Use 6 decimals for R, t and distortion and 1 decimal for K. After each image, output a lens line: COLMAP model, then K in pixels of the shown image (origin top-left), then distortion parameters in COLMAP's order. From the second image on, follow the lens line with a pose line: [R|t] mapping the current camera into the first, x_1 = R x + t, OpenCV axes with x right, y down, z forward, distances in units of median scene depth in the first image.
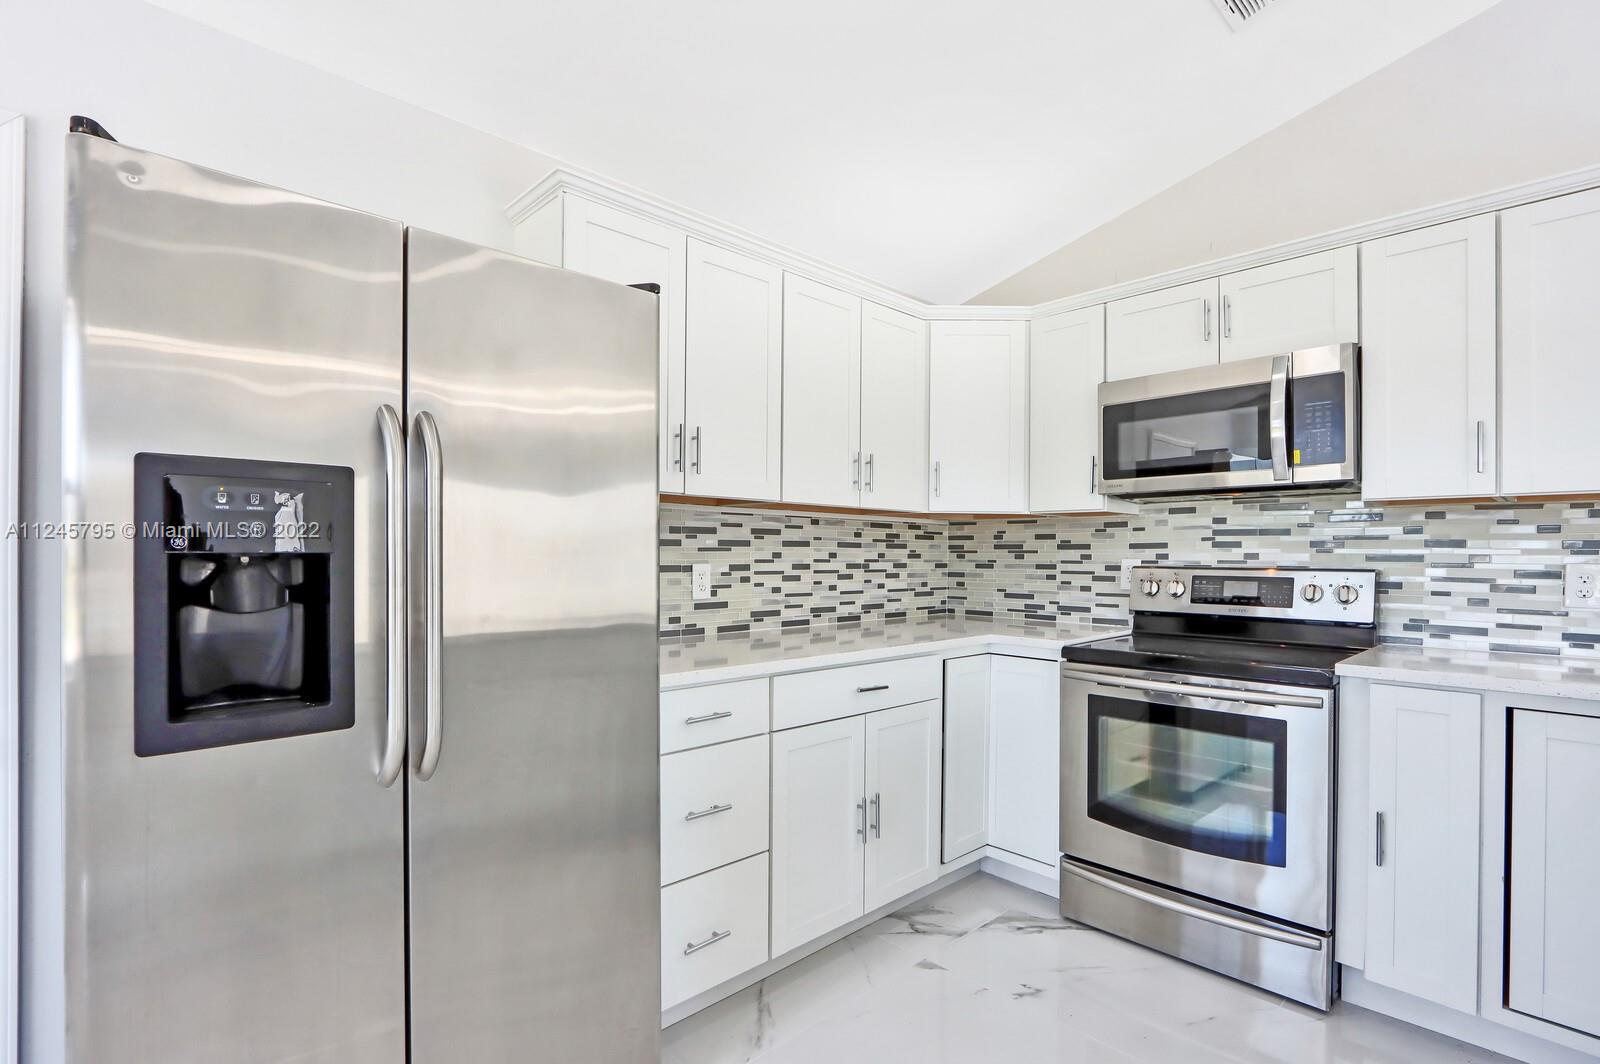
lens RADIAL K [[763.6, 0, 796.2], [0, 763.6, 551.1], [0, 0, 1]] dist [-0.000786, -0.000047]
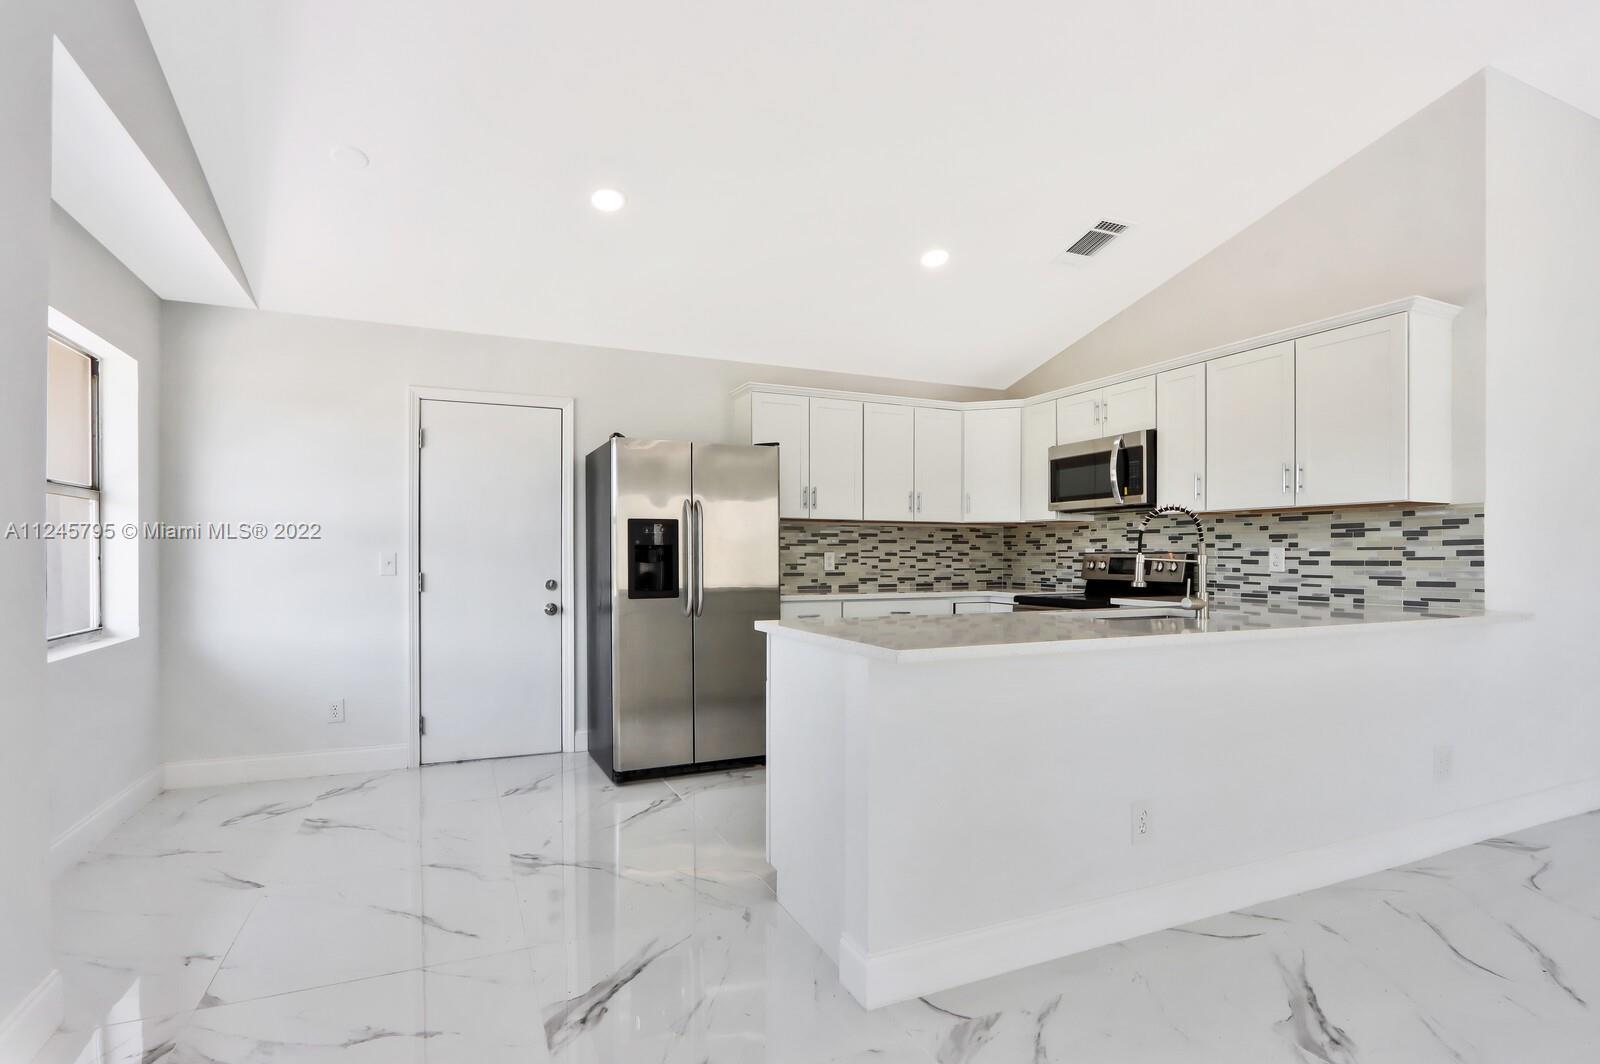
lens RADIAL K [[786.6, 0, 801.1], [0, 786.6, 563.4], [0, 0, 1]] dist [0.000809, 0.000187]
pose [[0.943945, -0.002115, -0.330097, 0.424263], [0.006777, 0.999893, 0.012972, 0.016722], [0.330034, -0.014482, 0.943858, -0.825684]]
